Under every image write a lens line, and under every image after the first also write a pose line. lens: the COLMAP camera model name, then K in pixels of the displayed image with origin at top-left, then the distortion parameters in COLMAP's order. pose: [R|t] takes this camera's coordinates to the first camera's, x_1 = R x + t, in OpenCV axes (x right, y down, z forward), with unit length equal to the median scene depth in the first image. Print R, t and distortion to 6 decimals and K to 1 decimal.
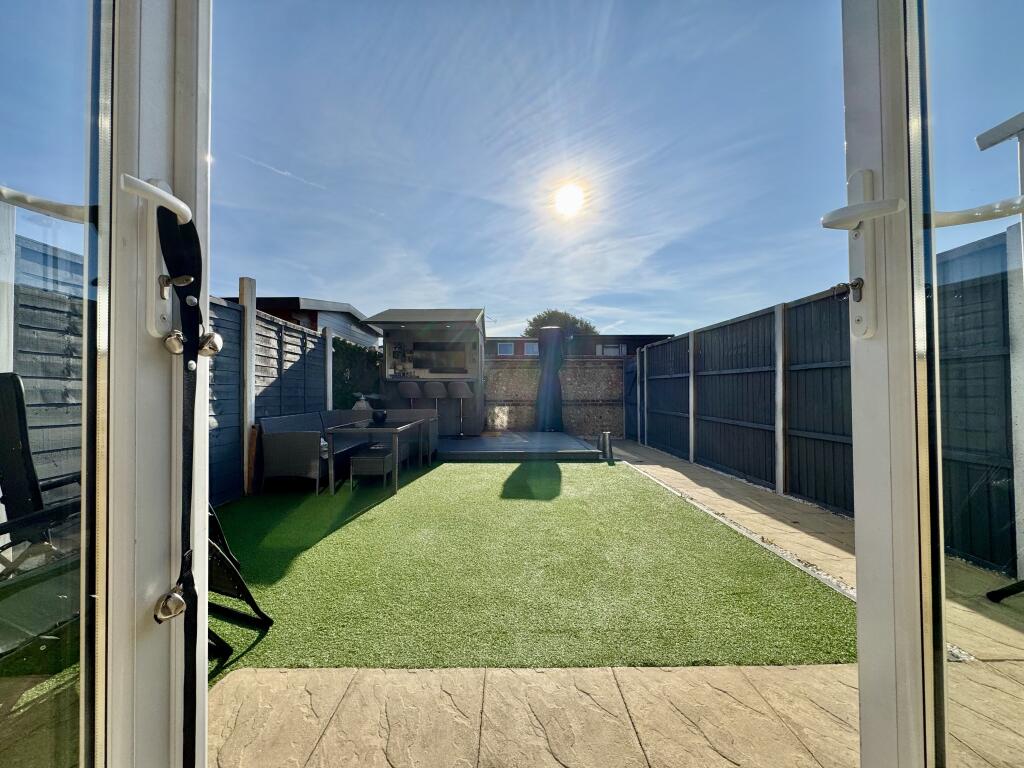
lens RADIAL K [[410.6, 0, 512.1], [0, 410.6, 383.0], [0, 0, 1]] dist [-0.000883, -0.000175]
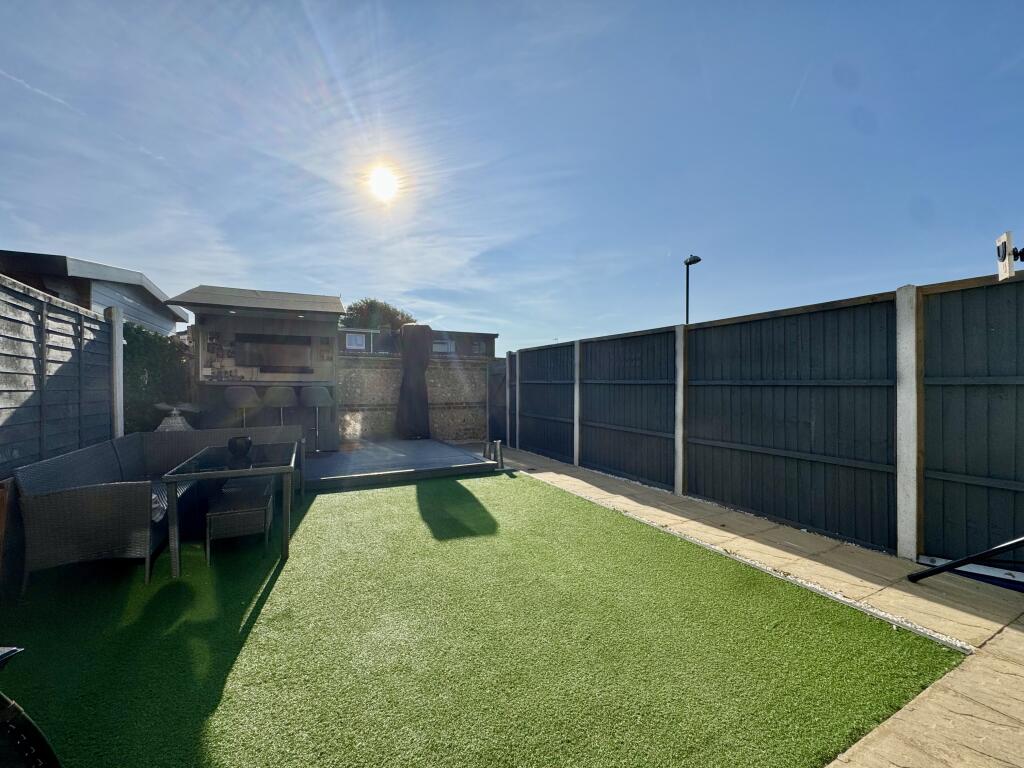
lens RADIAL K [[410.6, 0, 514.6], [0, 410.6, 377.8], [0, 0, 1]] dist [-0.000883, -0.000175]
pose [[0.898393, 0.009069, 0.439098, -0.163636], [-0.010040, 0.999950, -0.000112, -0.029612], [-0.439077, -0.004308, 0.898439, 0.129501]]
